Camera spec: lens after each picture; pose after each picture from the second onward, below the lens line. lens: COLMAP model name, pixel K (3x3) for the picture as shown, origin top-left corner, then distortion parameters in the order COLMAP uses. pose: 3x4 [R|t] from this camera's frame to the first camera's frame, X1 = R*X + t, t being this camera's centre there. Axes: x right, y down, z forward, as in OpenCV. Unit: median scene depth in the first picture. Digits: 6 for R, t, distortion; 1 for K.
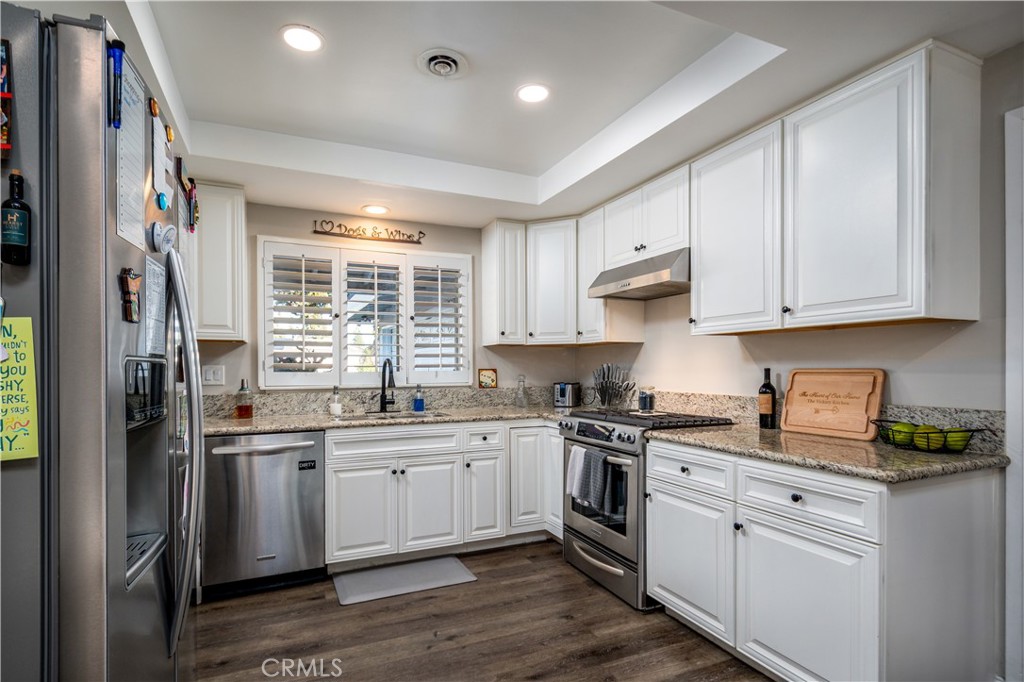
lens RADIAL K [[531.6, 0, 508.3], [0, 531.6, 383.1], [0, 0, 1]] dist [0.003450, -0.000073]
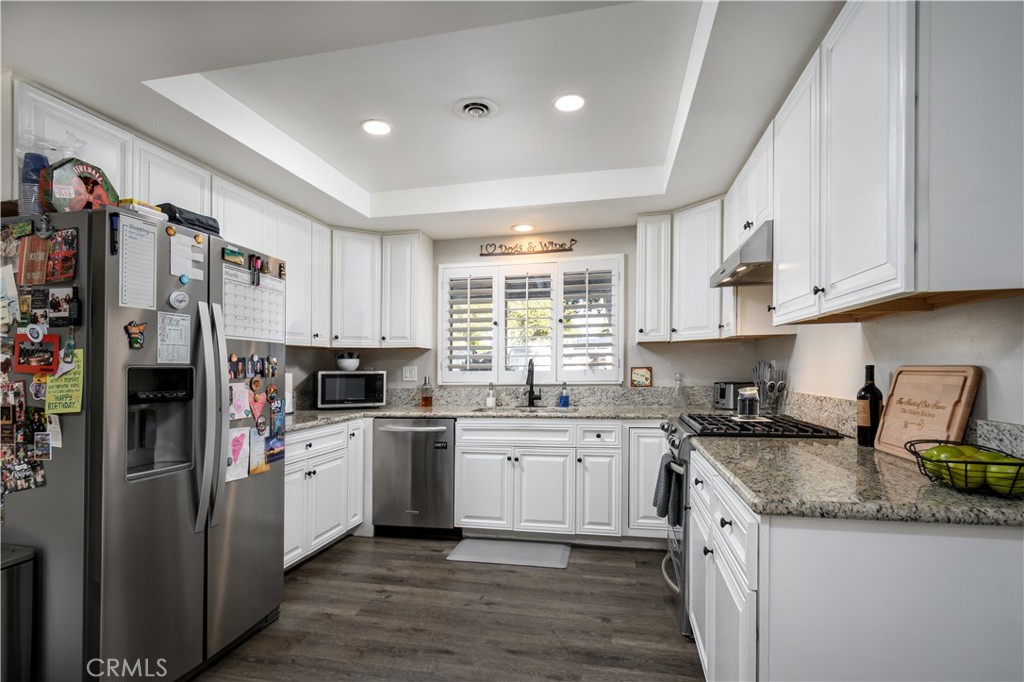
lens RADIAL K [[523.4, 0, 473.2], [0, 523.4, 378.3], [0, 0, 1]] dist [0.002344, -0.000088]
pose [[0.788707, 0.006294, -0.614737, 0.382608], [-0.009044, 0.999958, -0.001366, -0.002691], [0.614702, 0.006636, 0.788731, 0.059650]]
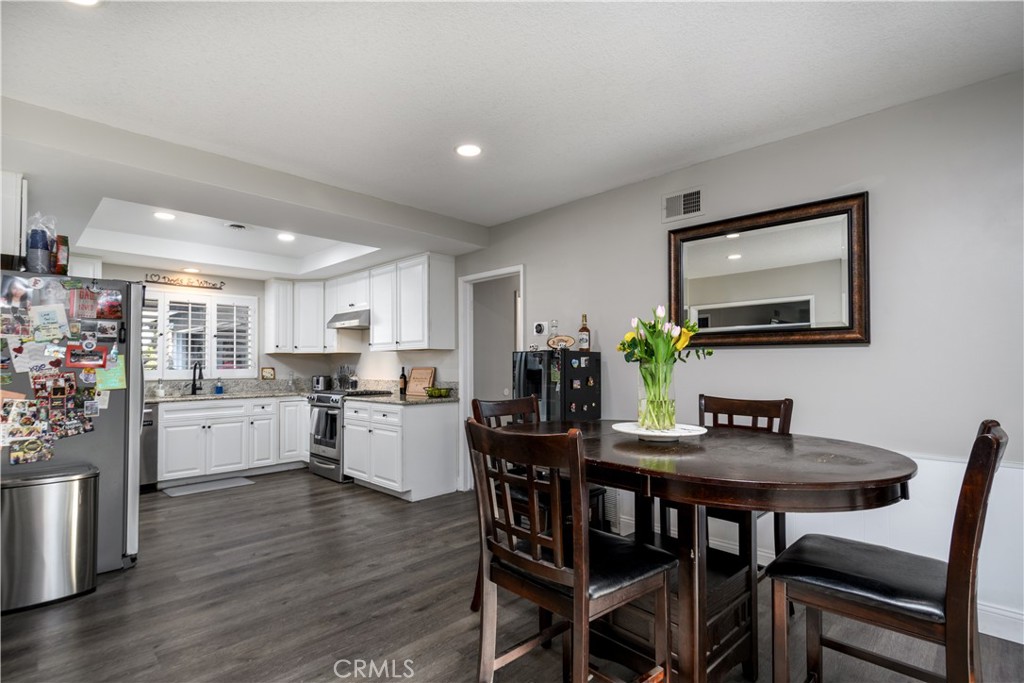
lens RADIAL K [[503.2, 0, 511.6], [0, 503.2, 356.3], [0, 0, 1]] dist [-0.001543, -0.000371]
pose [[0.930211, 0.006411, 0.366969, 0.107789], [0.011963, 0.998787, -0.047774, 0.024744], [-0.366830, 0.048830, 0.929005, -0.837688]]
